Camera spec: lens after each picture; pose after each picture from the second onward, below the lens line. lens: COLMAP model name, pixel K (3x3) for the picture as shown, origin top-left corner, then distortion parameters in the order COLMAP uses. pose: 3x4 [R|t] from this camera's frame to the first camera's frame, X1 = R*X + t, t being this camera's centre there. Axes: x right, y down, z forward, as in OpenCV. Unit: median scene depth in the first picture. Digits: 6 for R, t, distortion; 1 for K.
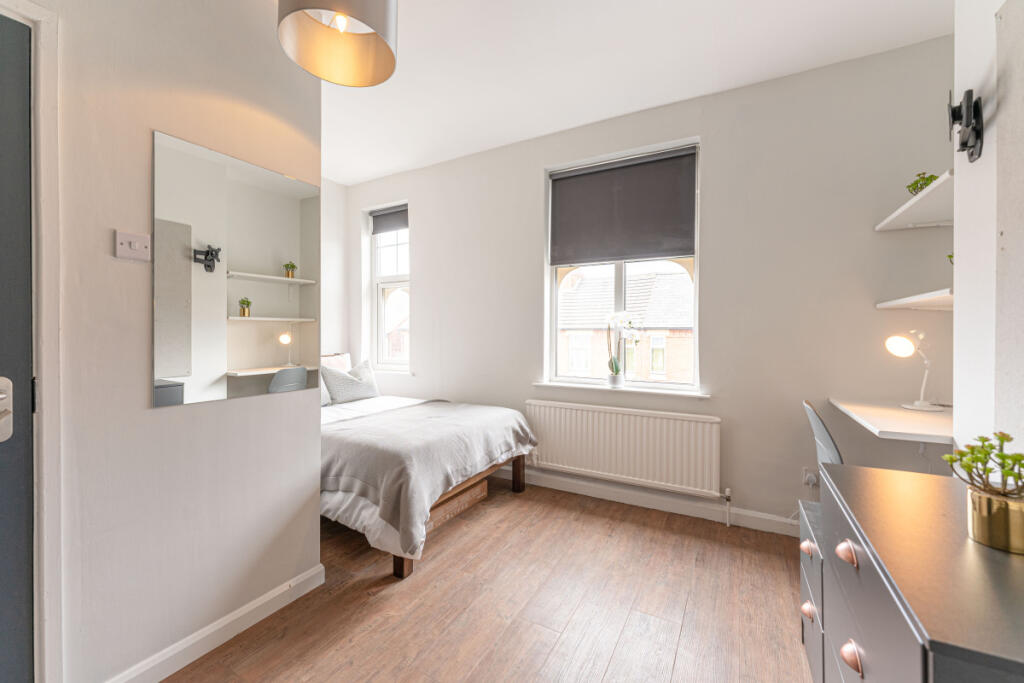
lens RADIAL K [[407.0, 0, 510.4], [0, 407.0, 334.1], [0, 0, 1]] dist [-0.000020, 0.000007]
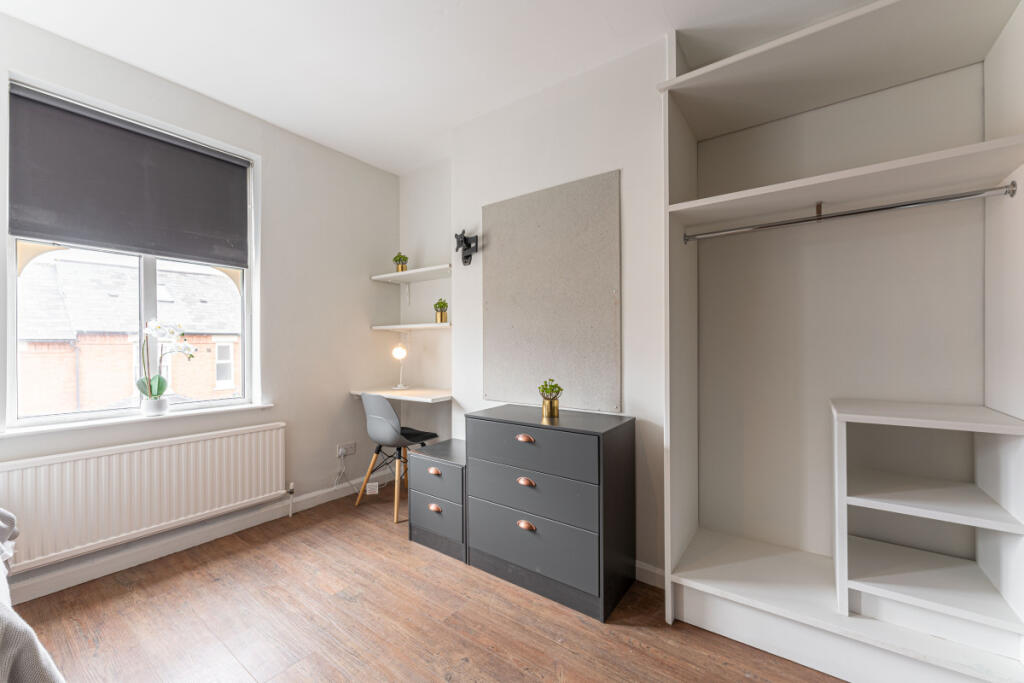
lens RADIAL K [[410.5, 0, 489.0], [0, 410.5, 346.4], [0, 0, 1]] dist [-0.001366, -0.000223]
pose [[0.155289, -0.005631, 0.987853, -0.442410], [0.007562, 0.999961, 0.004511, -0.001567], [-0.987840, 0.006770, 0.155325, 0.241163]]
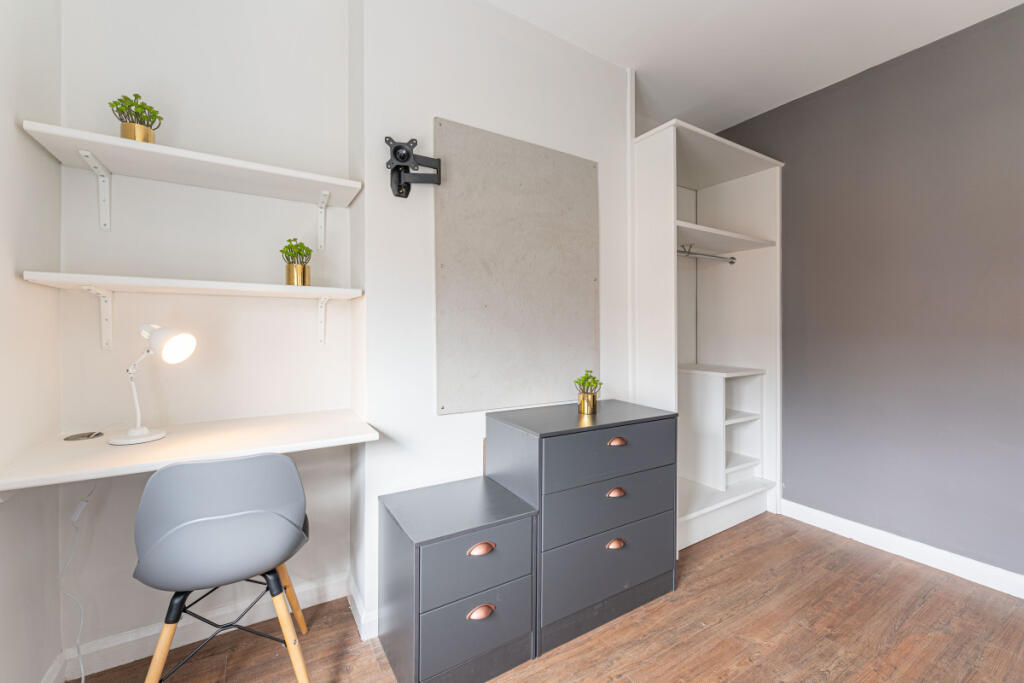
lens RADIAL K [[423.8, 0, 513.7], [0, 423.8, 323.9], [0, 0, 1]] dist [0.000549, -0.000100]
pose [[-0.873746, -0.006287, 0.486342, 0.075996], [-0.010300, 0.999931, -0.005577, -0.008179], [-0.486273, -0.009882, -0.873751, 0.889464]]
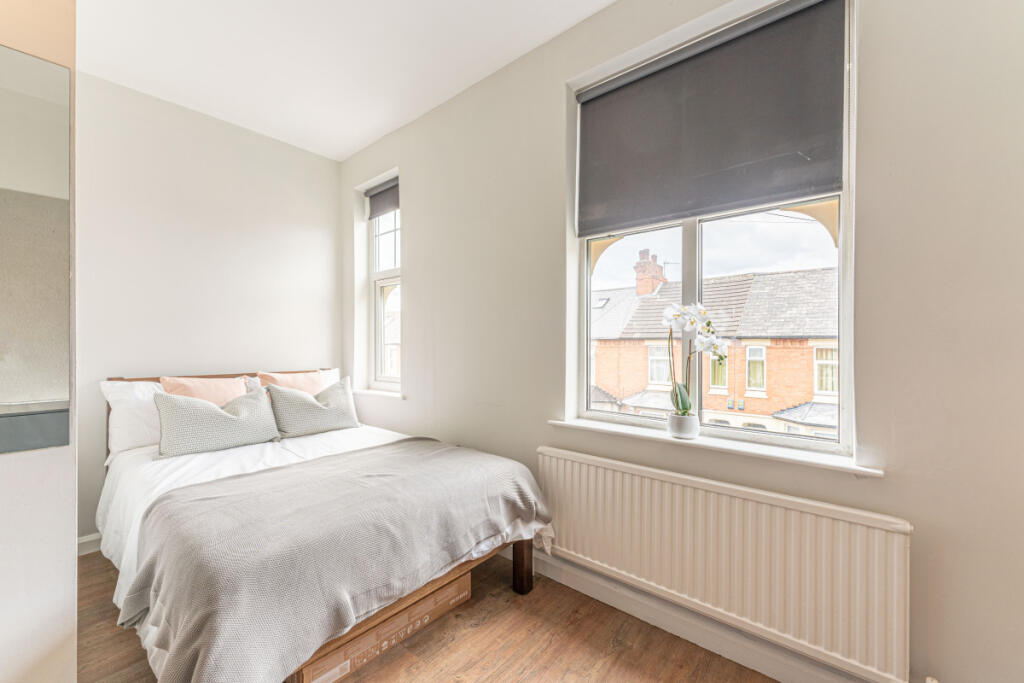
lens RADIAL K [[408.5, 0, 512.2], [0, 408.5, 344.8], [0, 0, 1]] dist [-0.000009, -0.000047]
pose [[0.982262, 0.000873, -0.187513, 0.133427], [-0.000571, 0.999998, 0.001667, -0.000314], [0.187515, -0.001530, 0.982261, 0.397061]]
